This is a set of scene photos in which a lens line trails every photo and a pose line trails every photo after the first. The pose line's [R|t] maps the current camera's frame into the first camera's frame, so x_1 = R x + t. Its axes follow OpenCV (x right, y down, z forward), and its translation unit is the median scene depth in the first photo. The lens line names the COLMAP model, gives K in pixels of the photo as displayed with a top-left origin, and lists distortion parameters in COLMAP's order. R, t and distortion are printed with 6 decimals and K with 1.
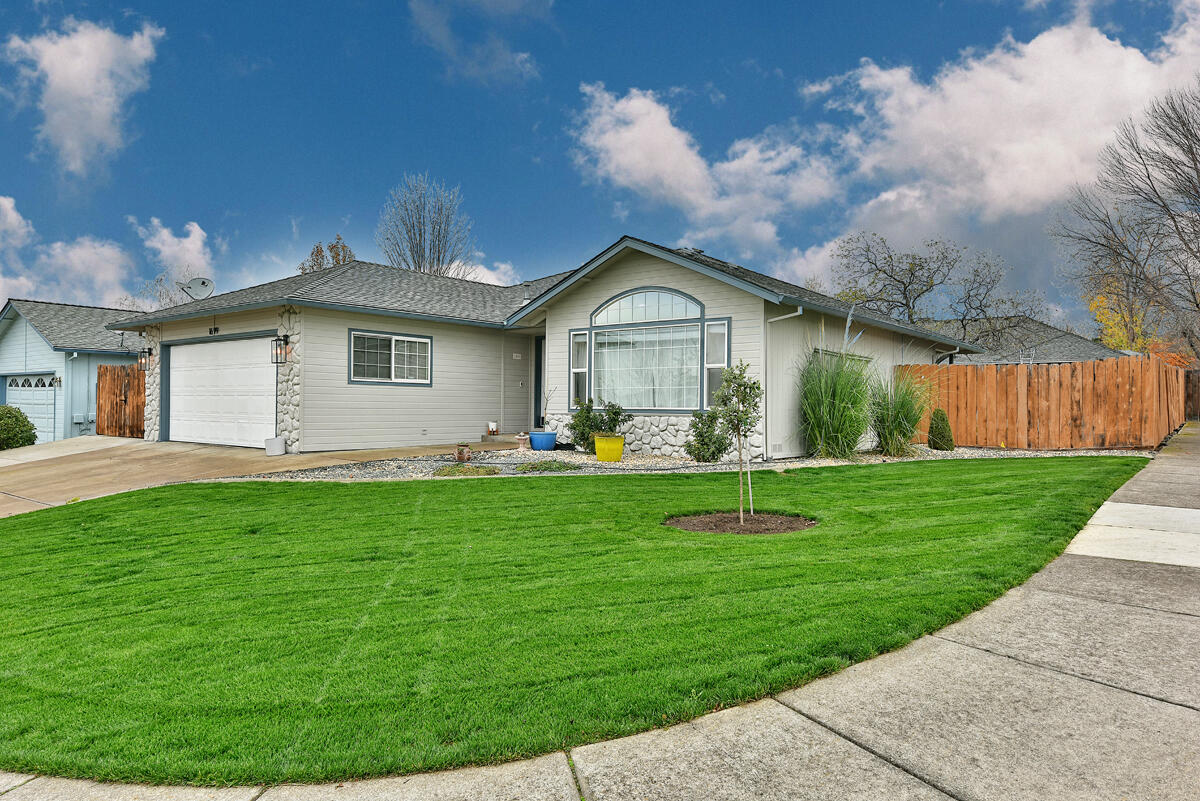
lens RADIAL K [[770.0, 0, 597.9], [0, 770.0, 399.0], [0, 0, 1]] dist [0.009636, 0.000775]
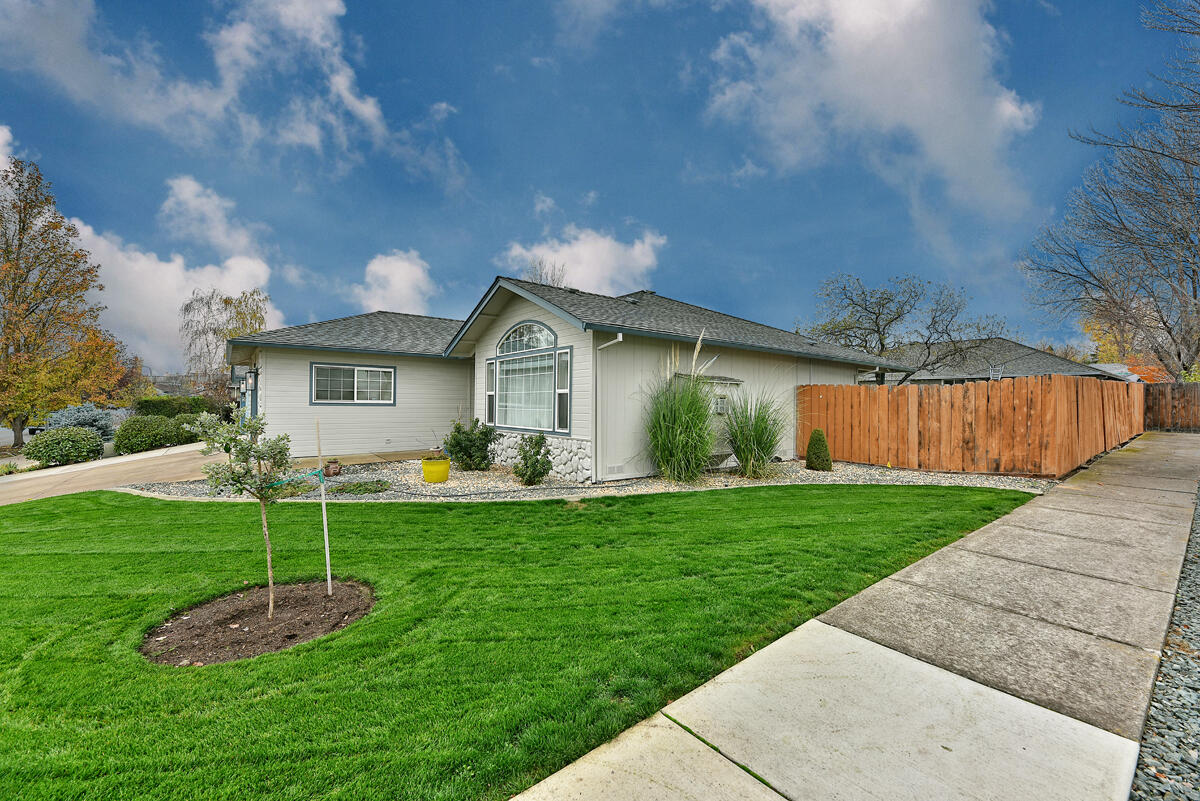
lens RADIAL K [[481.3, 0, 602.6], [0, 481.3, 403.2], [0, 0, 1]] dist [-0.000371, -0.002330]
pose [[0.972766, 0.001079, -0.231785, 0.318037], [0.000532, 0.999976, 0.006887, -0.026880], [0.231787, -0.006823, 0.972743, 0.314359]]
